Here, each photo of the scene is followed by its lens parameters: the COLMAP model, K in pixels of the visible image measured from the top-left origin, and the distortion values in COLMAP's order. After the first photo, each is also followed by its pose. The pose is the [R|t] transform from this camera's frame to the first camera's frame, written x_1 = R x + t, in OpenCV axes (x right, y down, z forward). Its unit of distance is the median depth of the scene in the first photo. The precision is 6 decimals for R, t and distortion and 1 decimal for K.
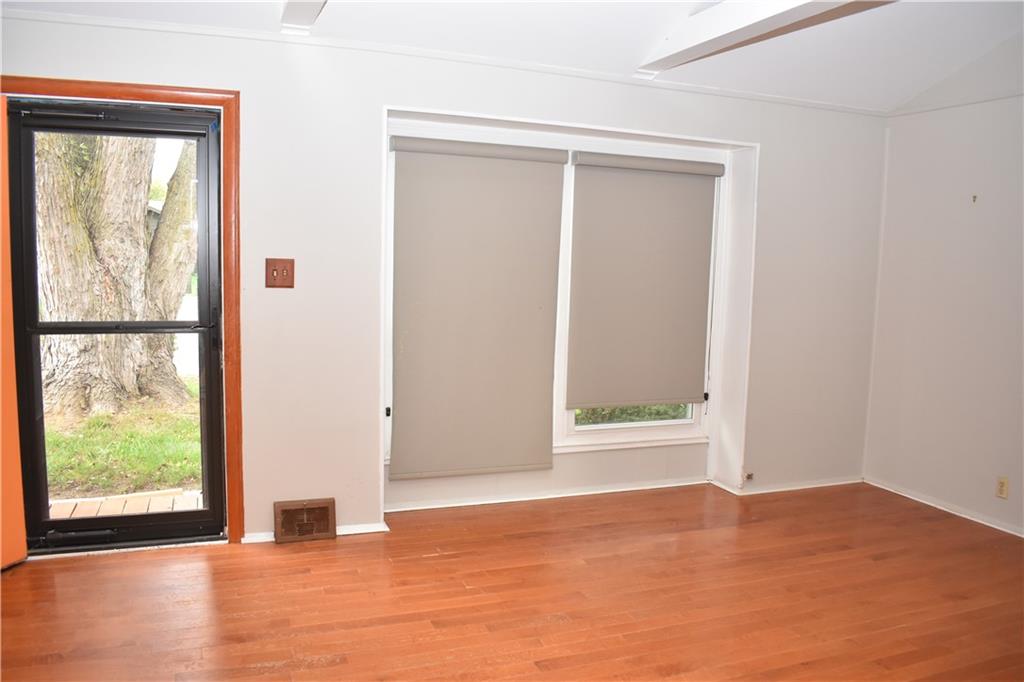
lens RADIAL K [[805.6, 0, 513.2], [0, 805.6, 345.6], [0, 0, 1]] dist [-0.094140, 0.014470]
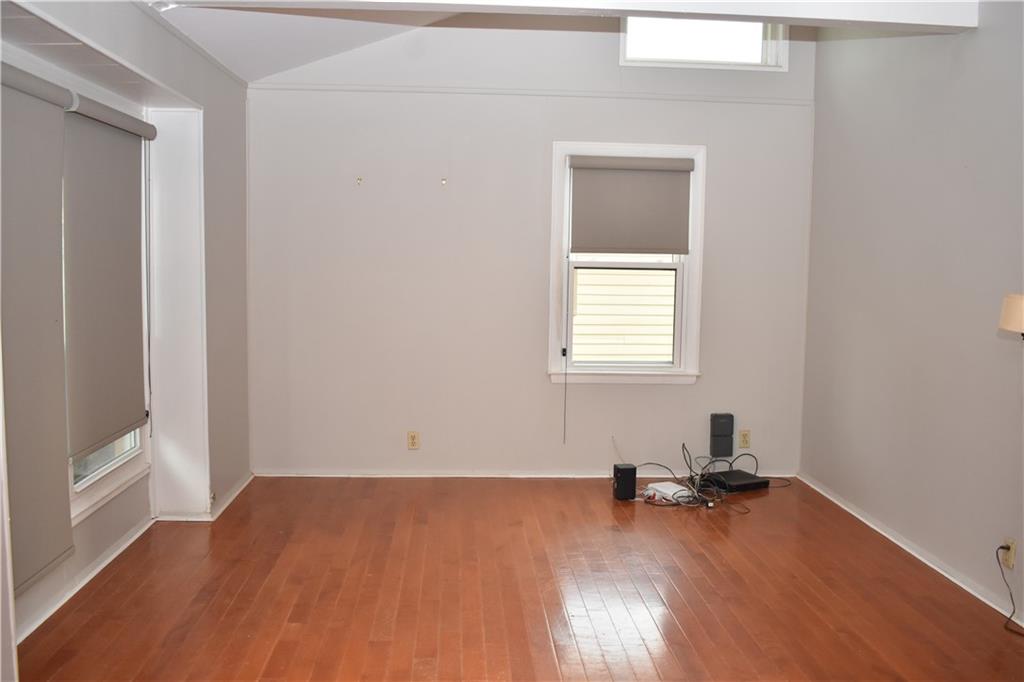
lens RADIAL K [[952.8, 0, 518.5], [0, 952.8, 339.1], [0, 0, 1]] dist [-0.012228, 0.000000]
pose [[0.323194, -0.105095, 0.940479, -0.668077], [0.104581, 0.991693, 0.074879, -0.053652], [-0.940536, 0.074156, 0.331500, 0.442997]]
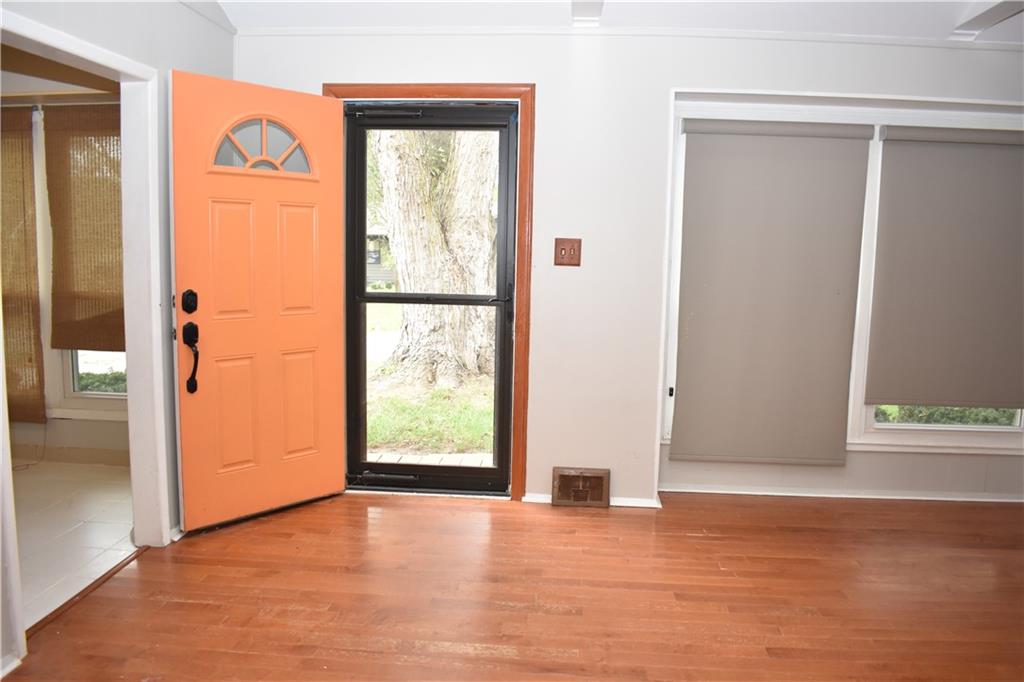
lens RADIAL K [[805.6, 0, 508.3], [0, 805.6, 344.3], [0, 0, 1]] dist [-0.094140, 0.014470]
pose [[0.903013, 0.044836, -0.427266, 0.097505], [-0.046095, 0.998910, 0.007403, 0.027205], [0.427133, 0.013010, 0.904095, -0.002285]]
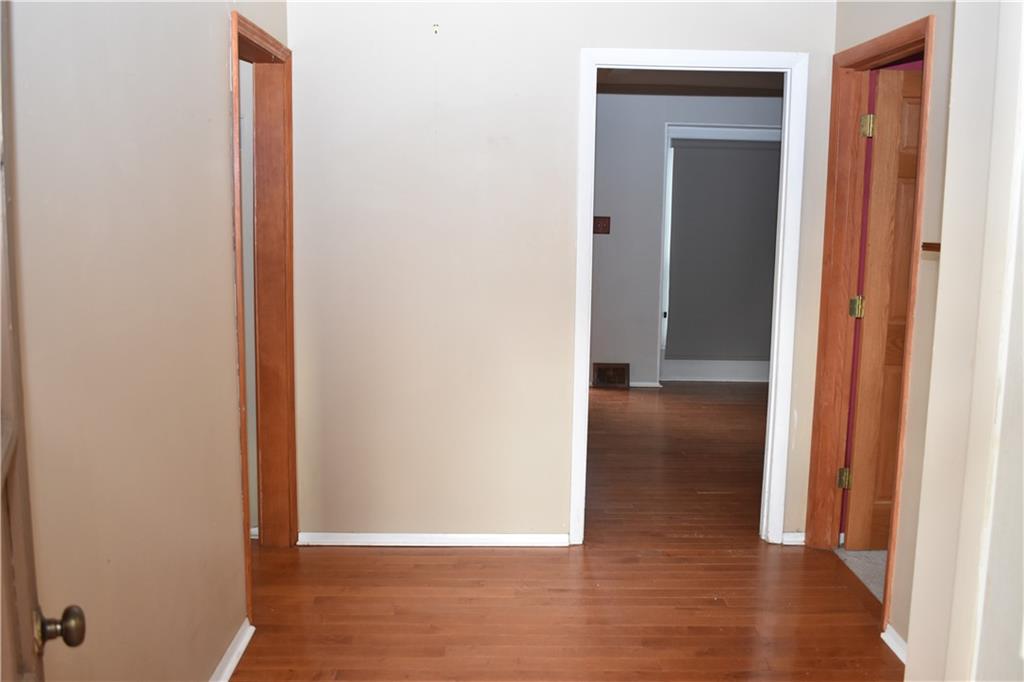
lens RADIAL K [[952.8, 0, 509.9], [0, 952.8, 339.3], [0, 0, 1]] dist [-0.012228, 0.000000]
pose [[0.944060, 0.031136, -0.328299, 0.186083], [-0.029304, 0.999515, 0.010528, 0.131193], [0.328468, -0.000318, 0.944515, -0.933219]]
